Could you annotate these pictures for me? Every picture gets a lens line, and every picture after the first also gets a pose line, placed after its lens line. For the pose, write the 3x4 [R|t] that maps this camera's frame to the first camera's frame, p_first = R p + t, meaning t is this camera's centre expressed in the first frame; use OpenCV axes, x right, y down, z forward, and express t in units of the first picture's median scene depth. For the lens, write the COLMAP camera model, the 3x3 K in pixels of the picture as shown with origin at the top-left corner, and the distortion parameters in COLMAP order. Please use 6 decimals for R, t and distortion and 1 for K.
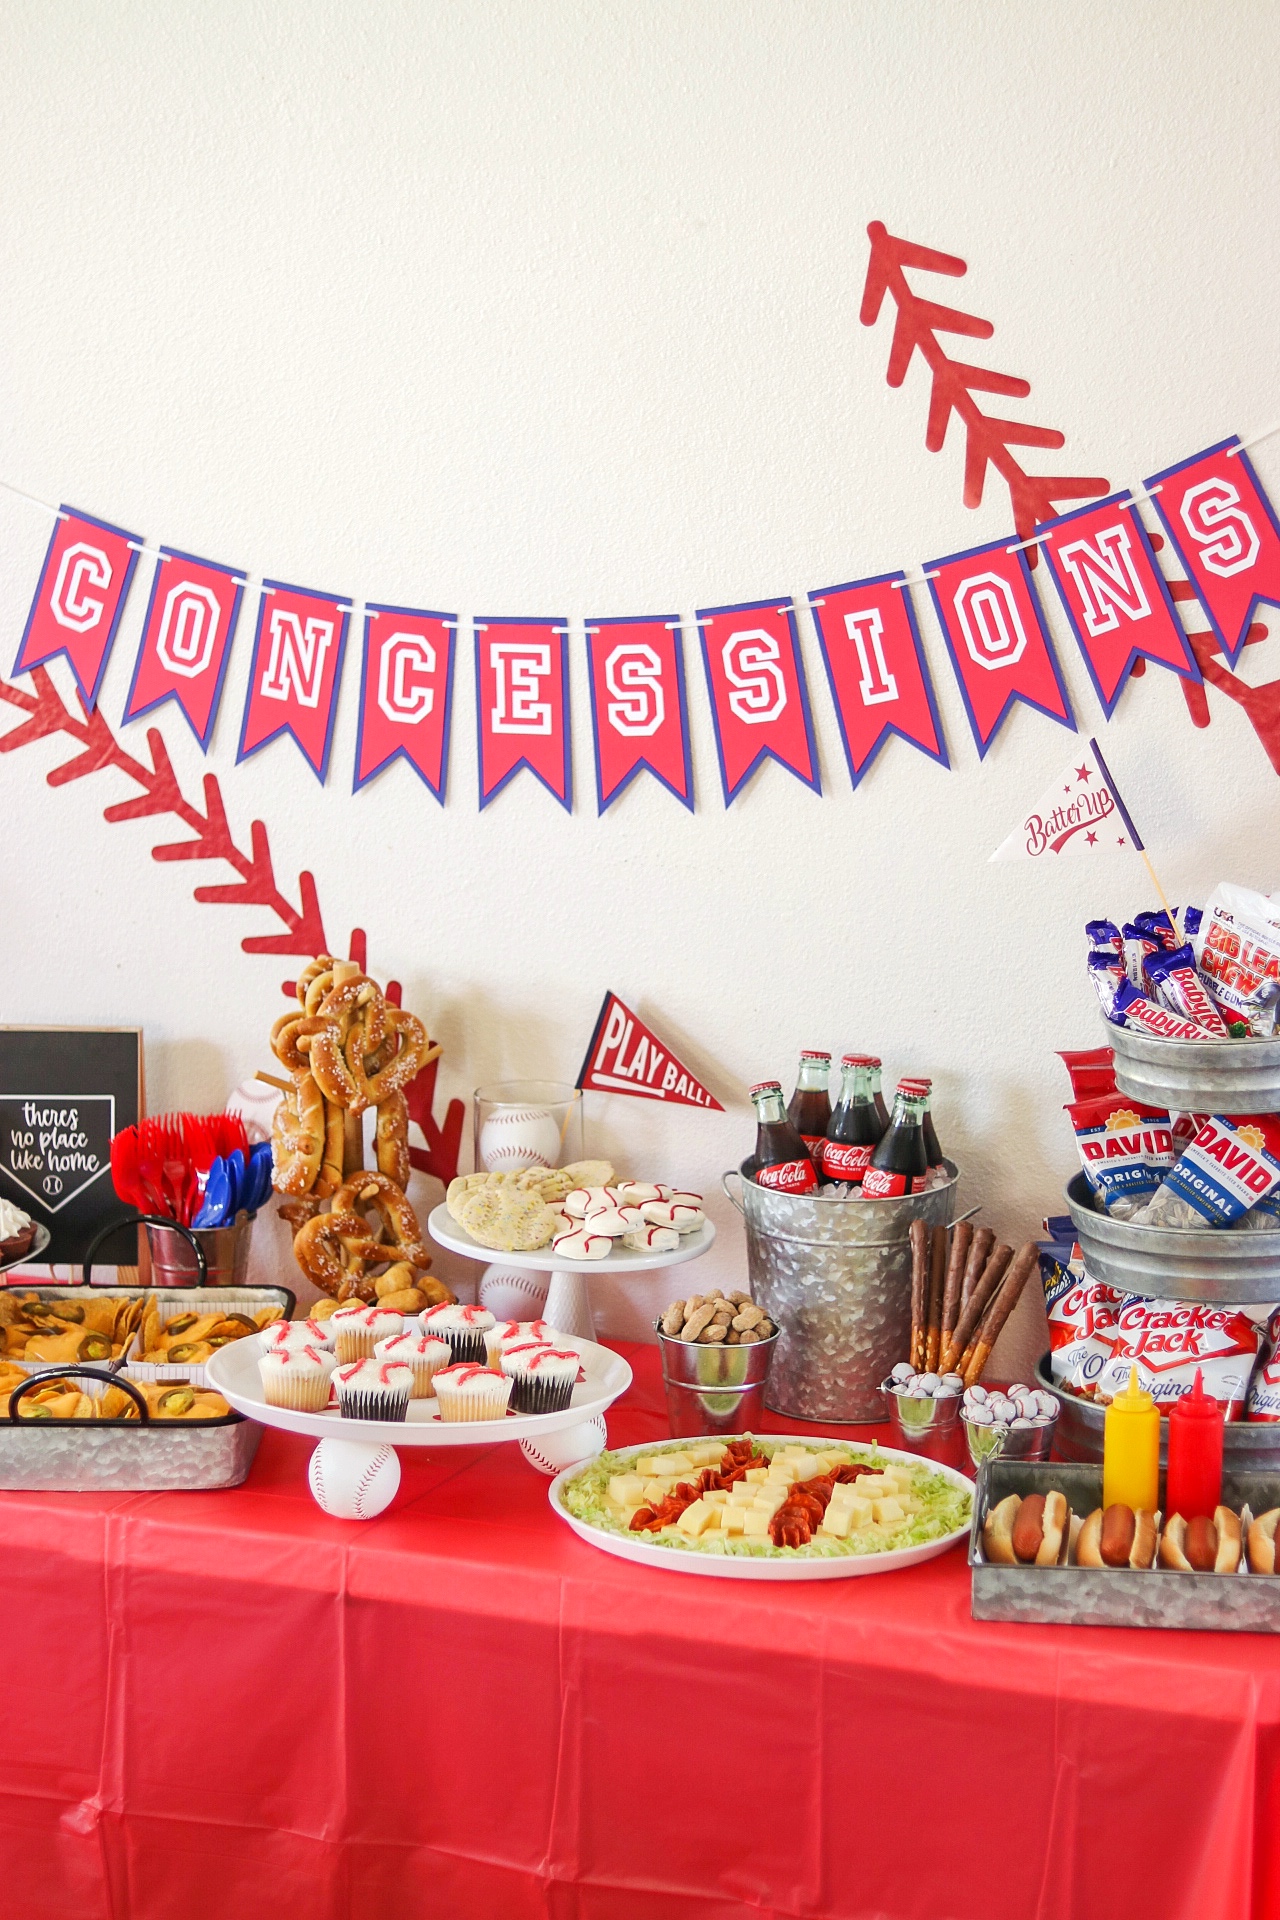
lens RADIAL K [[4501.6, 0, 642.4], [0, 4501.6, 952.5], [0, 0, 1]] dist [-0.103739, -0.311292]
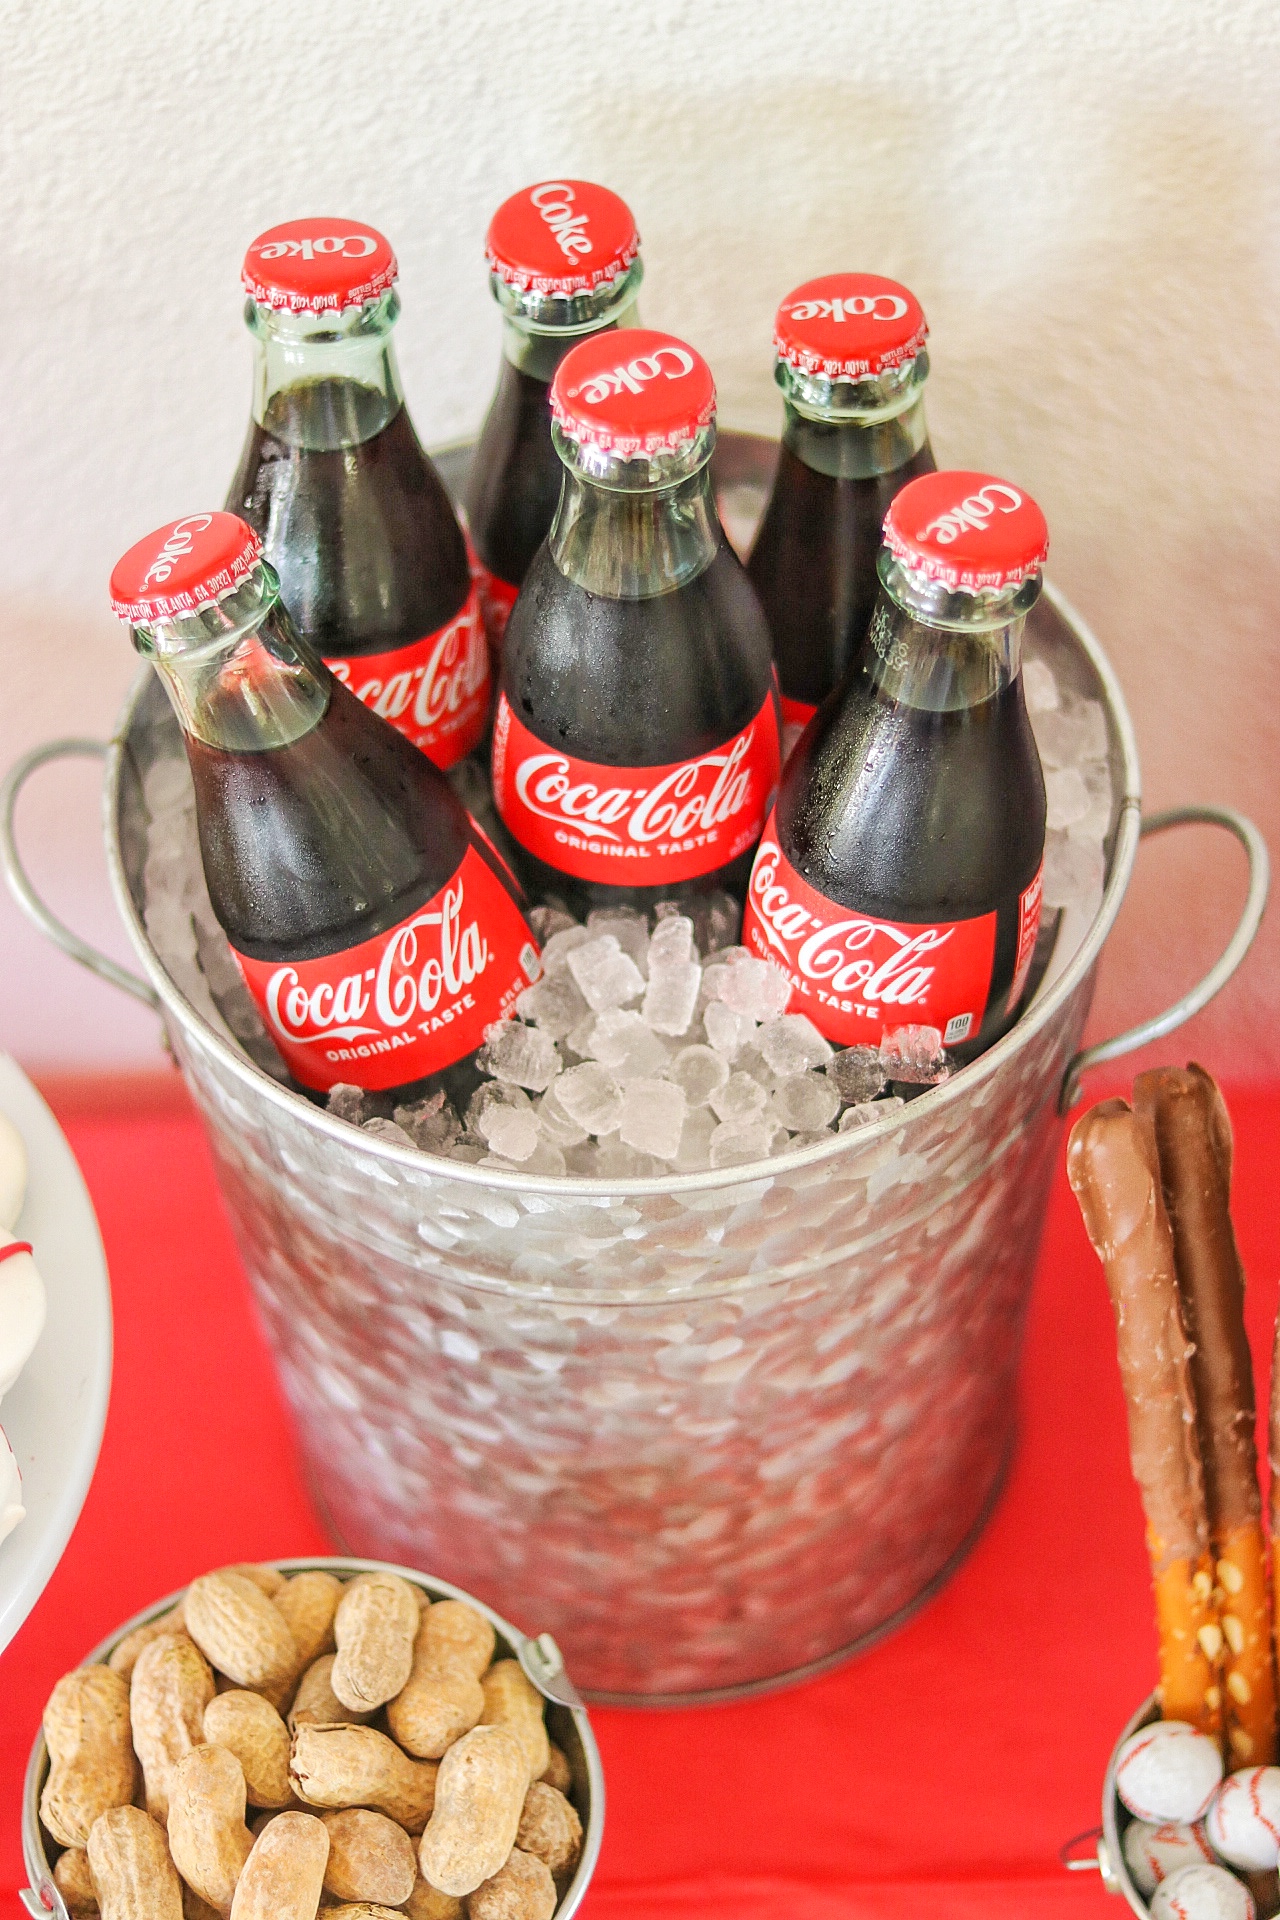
lens RADIAL K [[4646.5, 0, 641.2], [0, 4646.5, 954.3], [0, 0, 1]] dist [-0.155903, 0.135414]
pose [[0.922571, -0.313682, 0.224648, -0.005777], [0.114405, 0.778470, 0.617167, -0.081288], [-0.368476, -0.543680, 0.754081, 0.810858]]
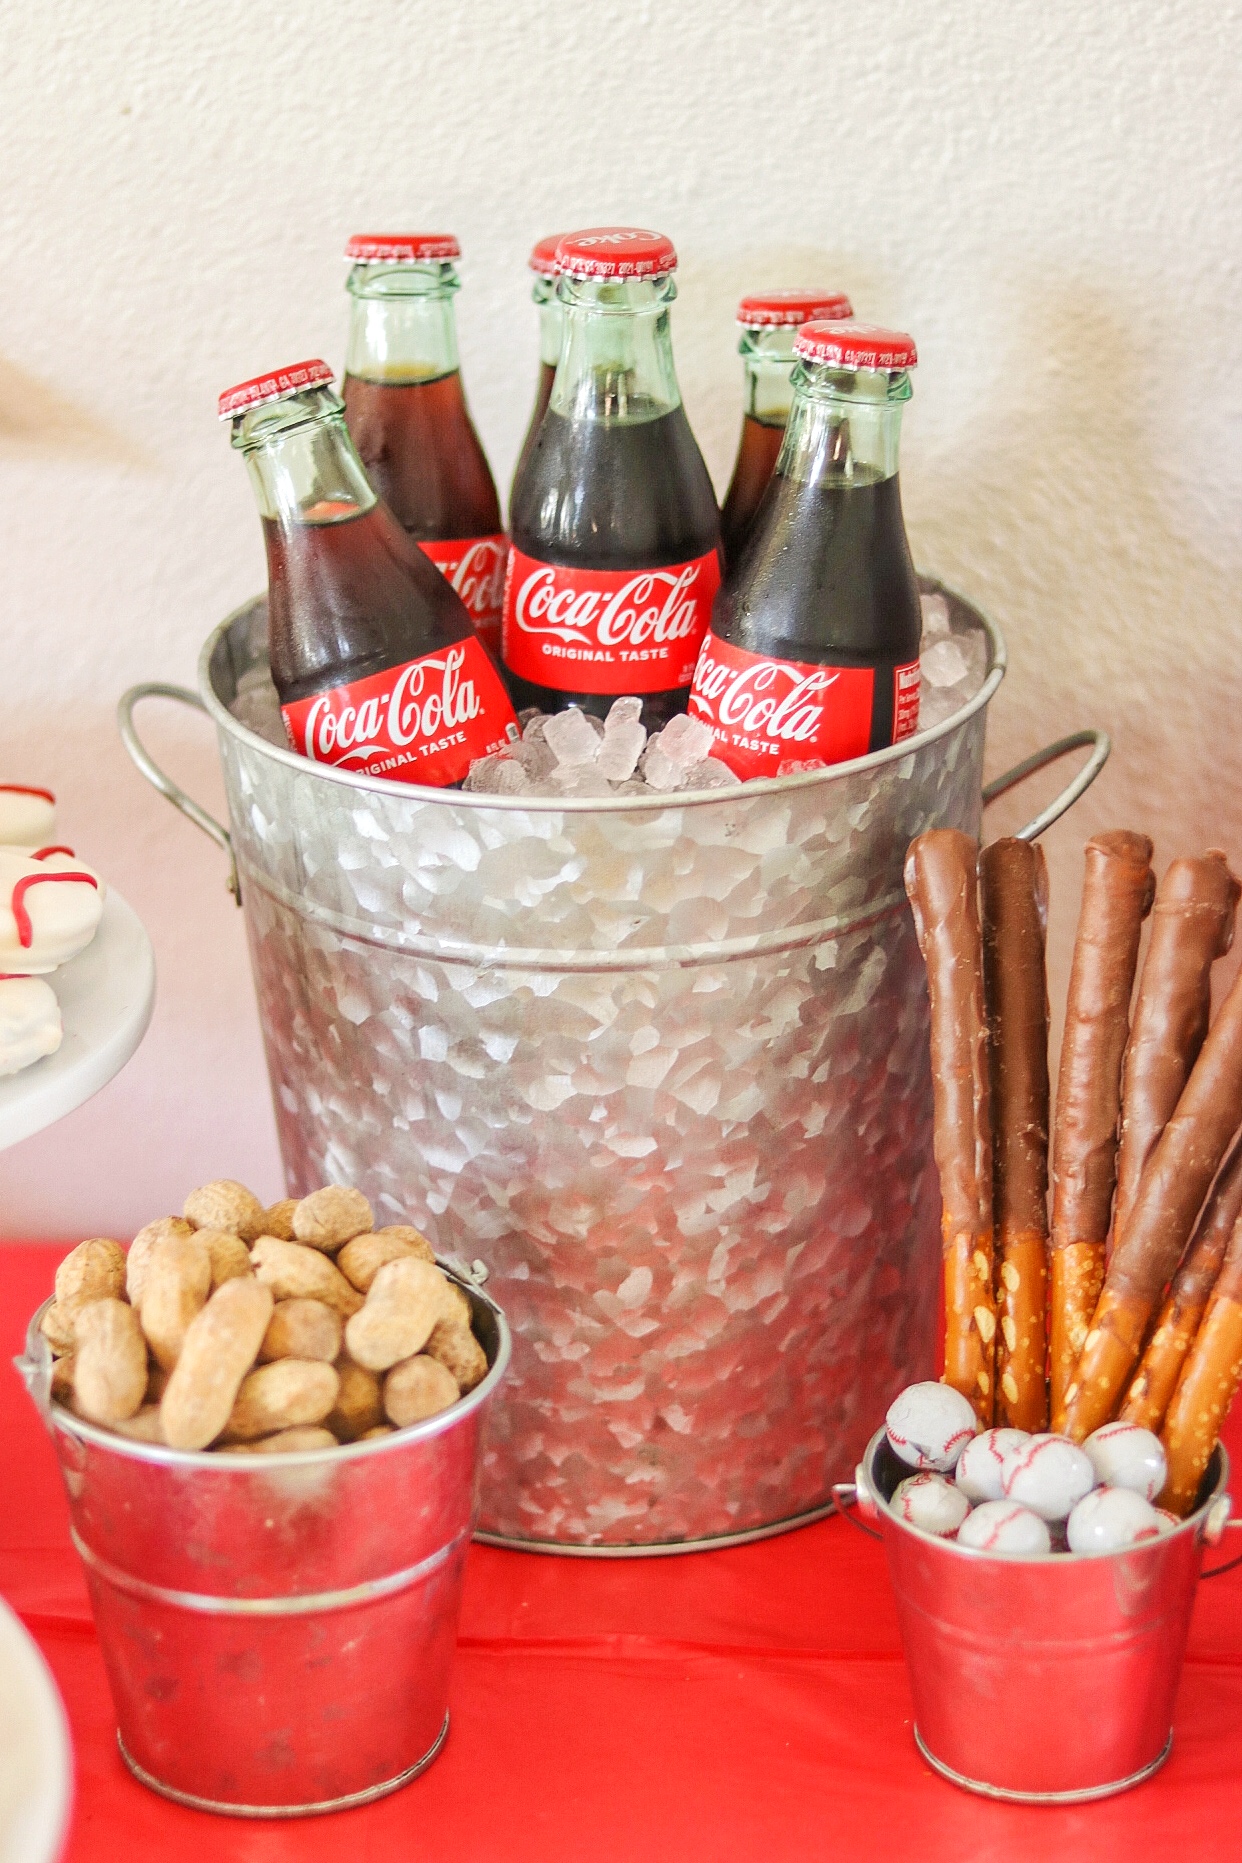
lens RADIAL K [[4623.9, 0, 621.0], [0, 4623.9, 884.6], [0, 0, 1]] dist [-0.144481, 0.321196]
pose [[0.957063, -0.134576, 0.256750, -0.027444], [0.086060, 0.977682, 0.191655, 0.007732], [-0.276812, -0.161330, 0.947285, 0.713447]]
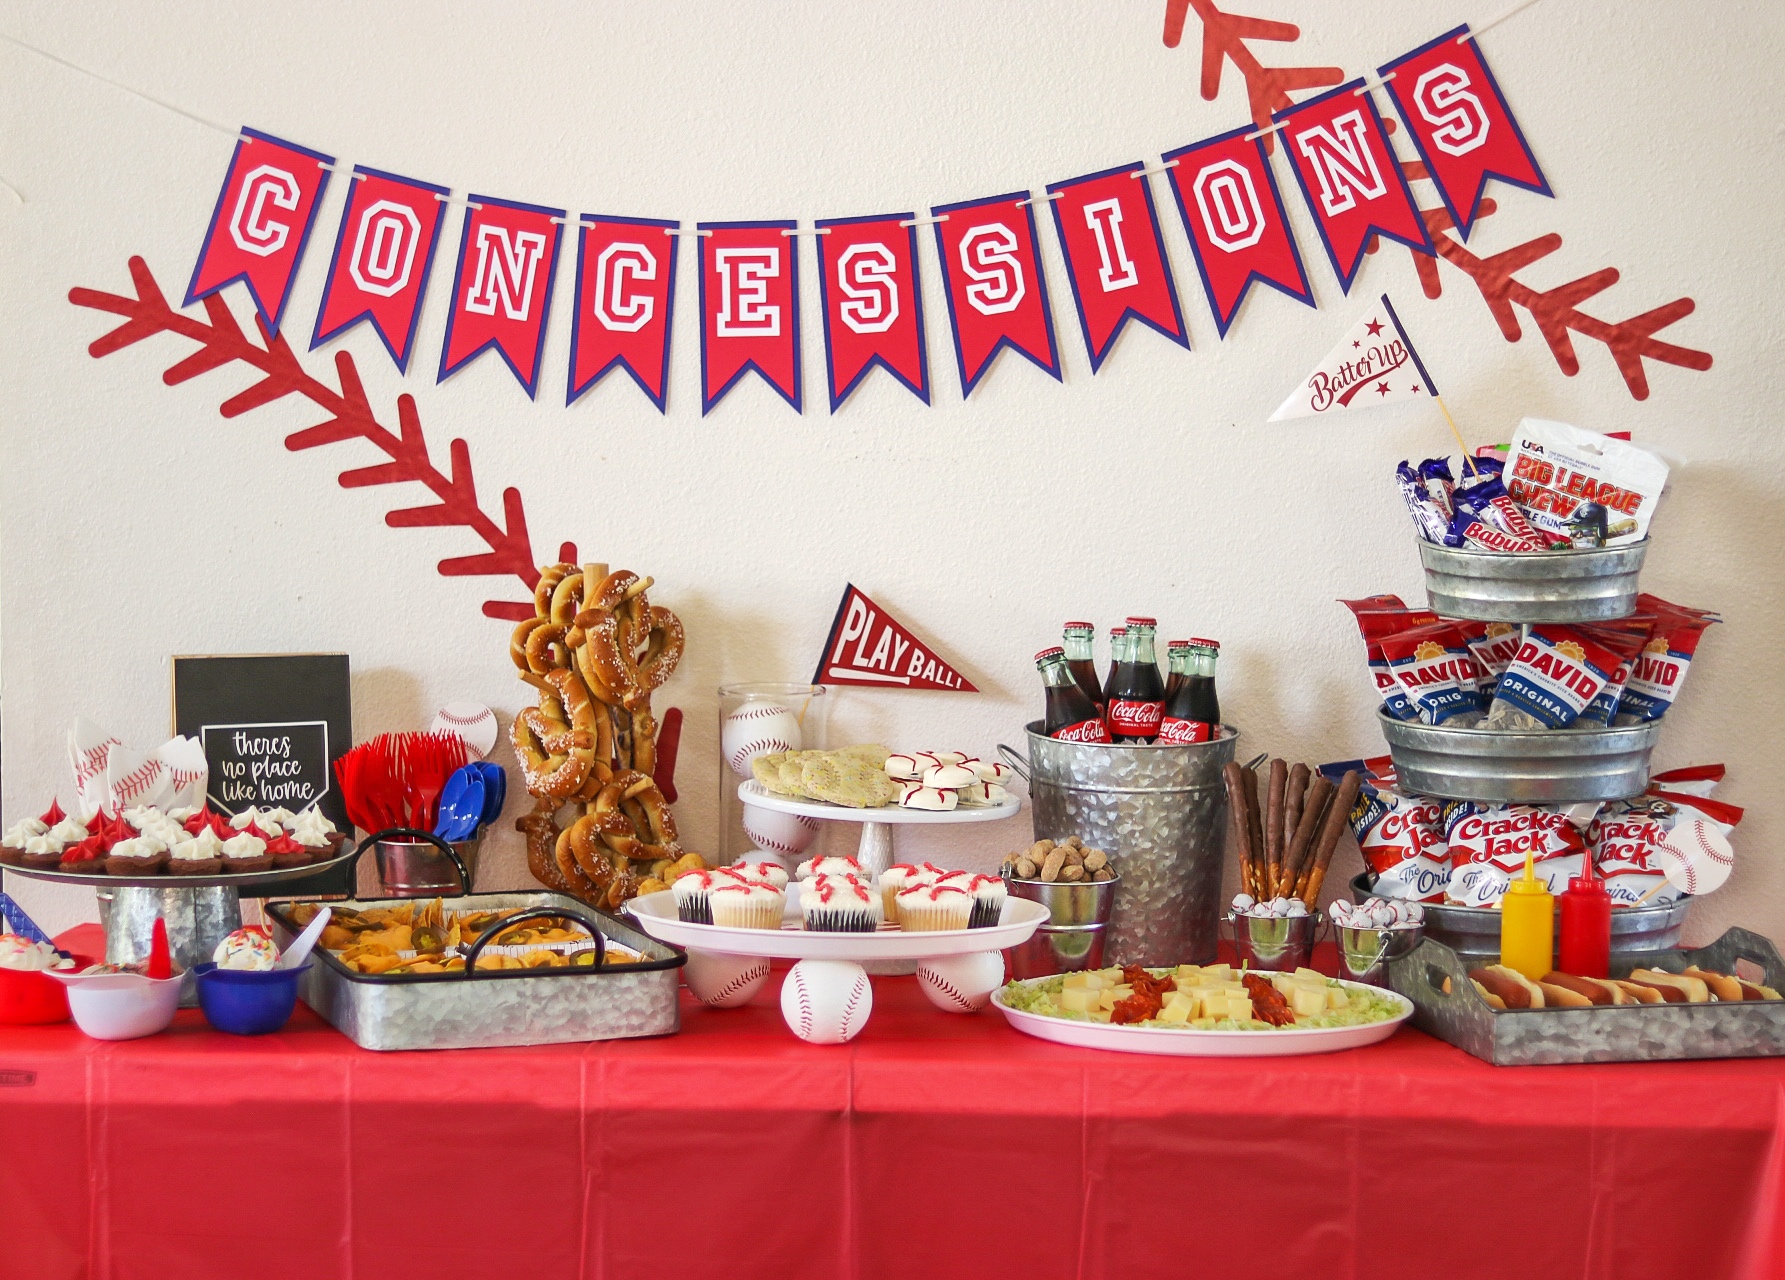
lens RADIAL K [[4517.6, 0, 869.4], [0, 4517.6, 638.0], [0, 0, 1]] dist [-0.124974, 0.257089]
pose [[0.946267, -0.028400, 0.322137, -0.339433], [0.058172, 0.994836, -0.083174, 0.108205], [-0.318111, 0.097444, 0.943032, 0.035051]]
